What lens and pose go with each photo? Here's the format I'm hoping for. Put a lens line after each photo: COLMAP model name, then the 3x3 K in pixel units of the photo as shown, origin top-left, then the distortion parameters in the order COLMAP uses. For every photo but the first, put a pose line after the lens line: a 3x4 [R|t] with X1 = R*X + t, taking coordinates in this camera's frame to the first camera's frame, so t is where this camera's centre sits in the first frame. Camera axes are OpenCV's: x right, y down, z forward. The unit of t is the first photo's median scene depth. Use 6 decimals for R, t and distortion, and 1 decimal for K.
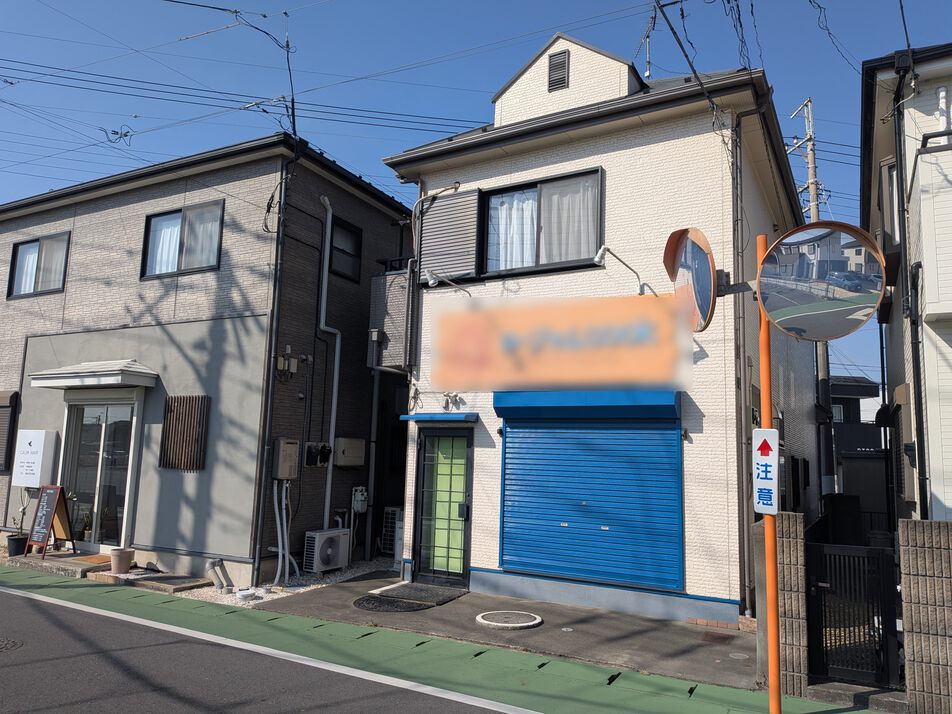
lens RADIAL K [[693.3, 0, 476.5], [0, 693.3, 374.8], [0, 0, 1]] dist [0.061356, -0.085334]
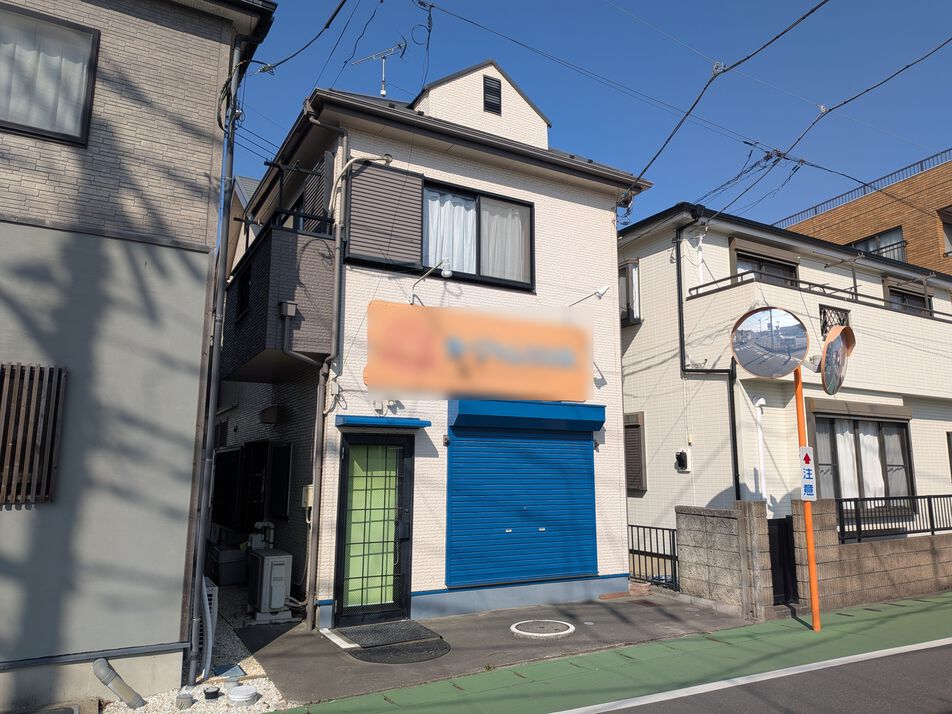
lens RADIAL K [[692.3, 0, 496.5], [0, 692.3, 352.7], [0, 0, 1]] dist [0.026075, -0.039383]
pose [[0.495070, 0.117282, 0.860901, -0.717986], [-0.093103, 0.992304, -0.081643, 0.032385], [-0.863850, -0.039734, 0.502179, 0.448437]]
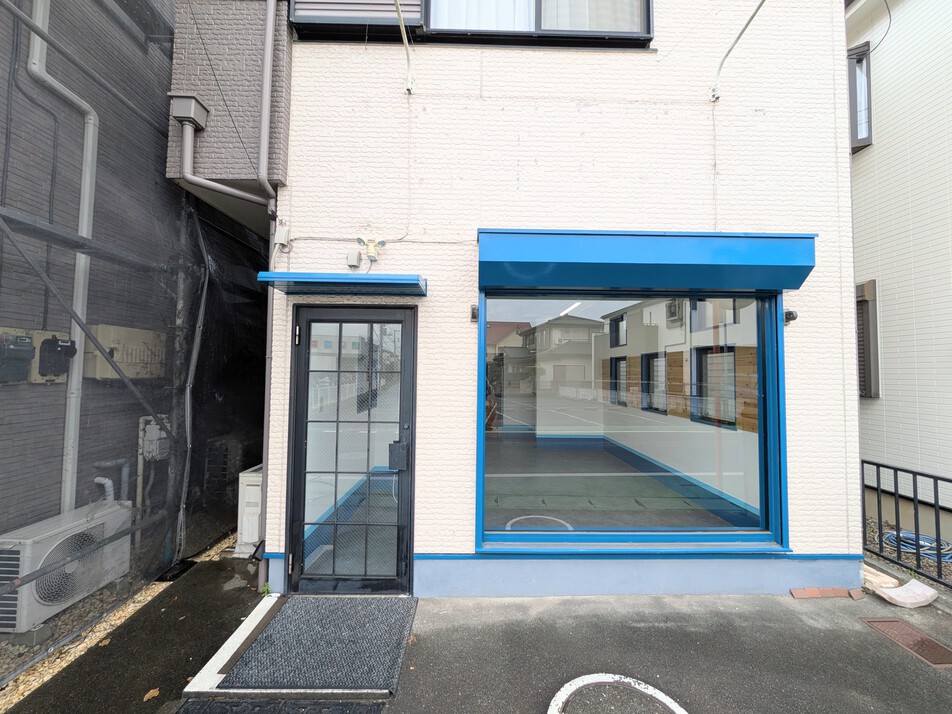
lens RADIAL K [[376.2, 0, 480.7], [0, 376.2, 356.8], [0, 0, 1]] dist [-0.001122, -0.000343]
pose [[0.861406, -0.002891, 0.507908, -0.109348], [-0.047585, 0.995126, 0.086369, 0.086127], [-0.505683, -0.098568, 0.857070, 0.695295]]
